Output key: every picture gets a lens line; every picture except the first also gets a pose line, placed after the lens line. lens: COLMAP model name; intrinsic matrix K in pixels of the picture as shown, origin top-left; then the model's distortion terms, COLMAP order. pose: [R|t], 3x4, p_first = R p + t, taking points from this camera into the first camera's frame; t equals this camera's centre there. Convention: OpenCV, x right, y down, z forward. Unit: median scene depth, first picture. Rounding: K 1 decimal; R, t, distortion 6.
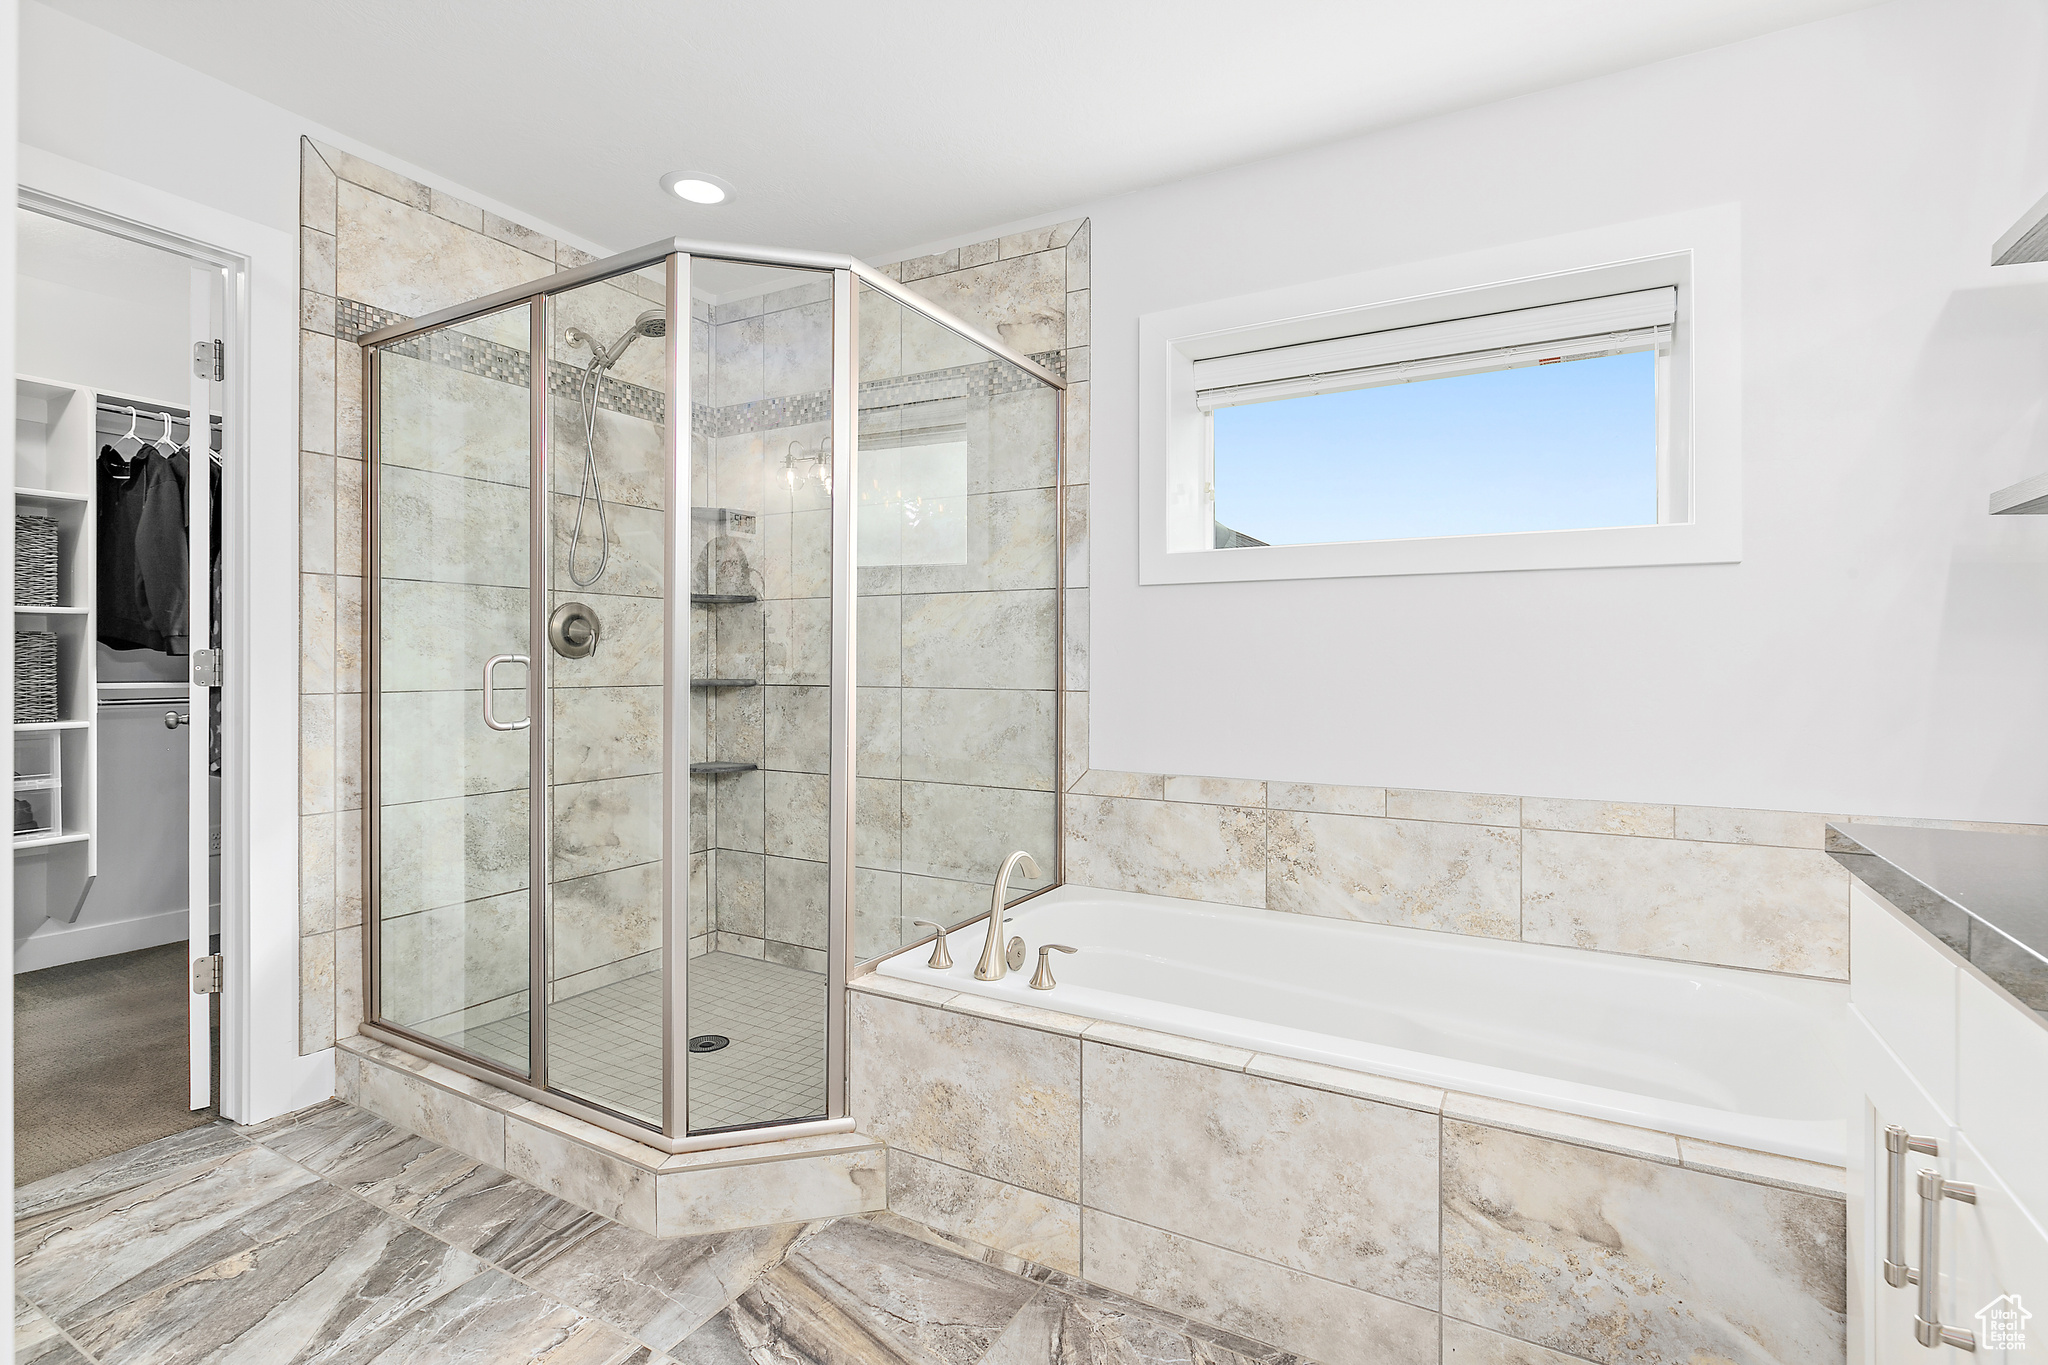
lens RADIAL K [[969.2, 0, 1022.2], [0, 969.2, 663.8], [0, 0, 1]] dist [-0.001572, -0.000225]
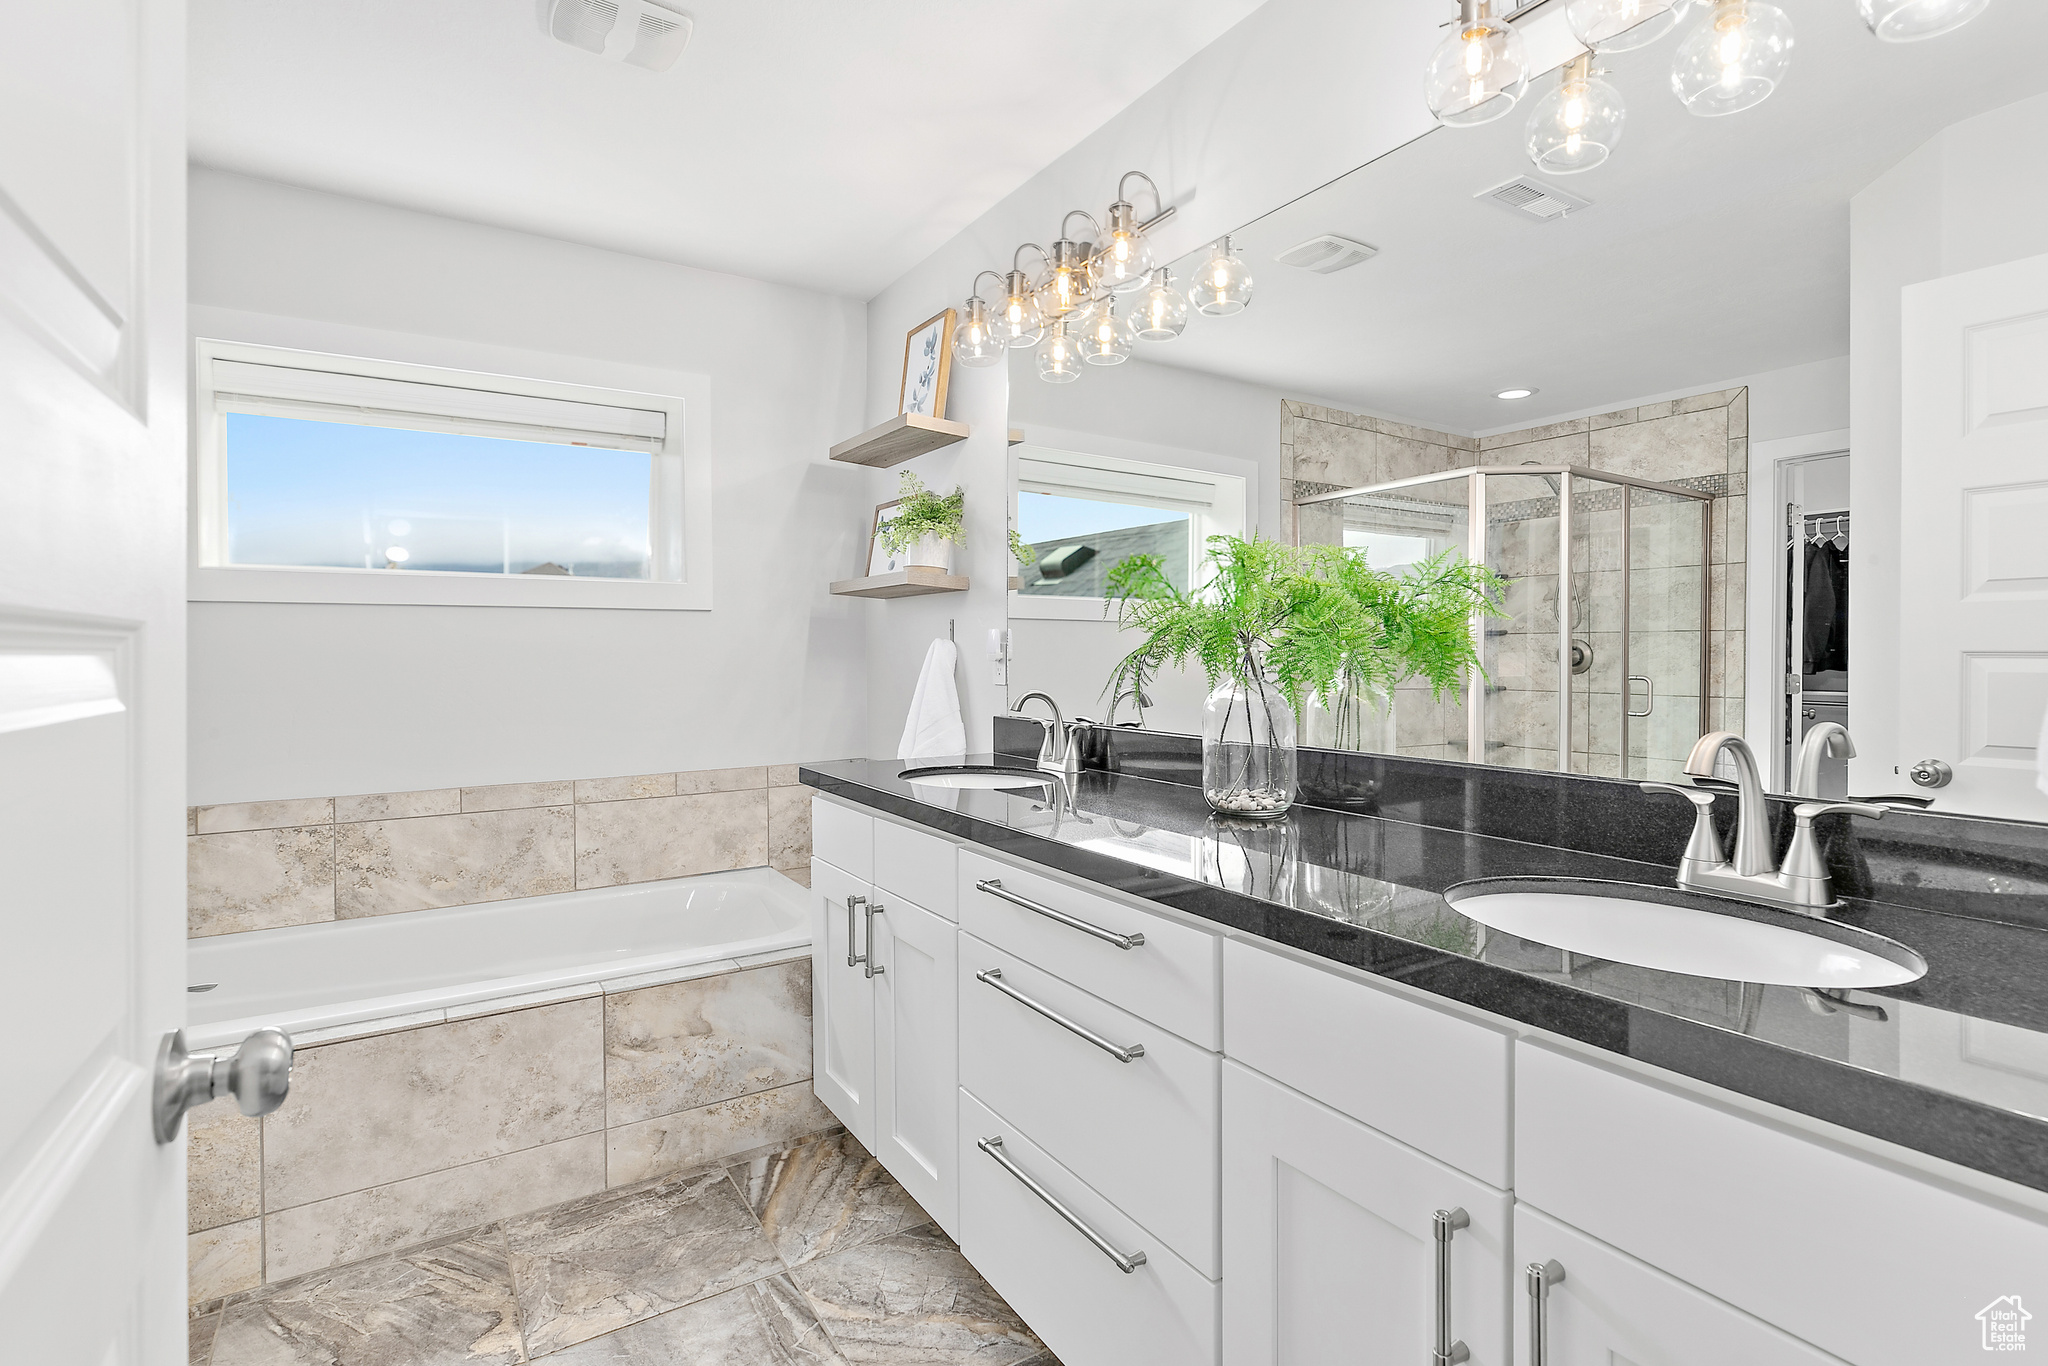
lens RADIAL K [[969.2, 0, 1029.0], [0, 969.2, 671.8], [0, 0, 1]] dist [-0.001572, -0.000225]
pose [[0.479737, -0.022112, 0.877133, -0.461429], [0.009645, 0.999755, 0.019927, -0.041762], [-0.877359, -0.001099, 0.479833, -0.234132]]
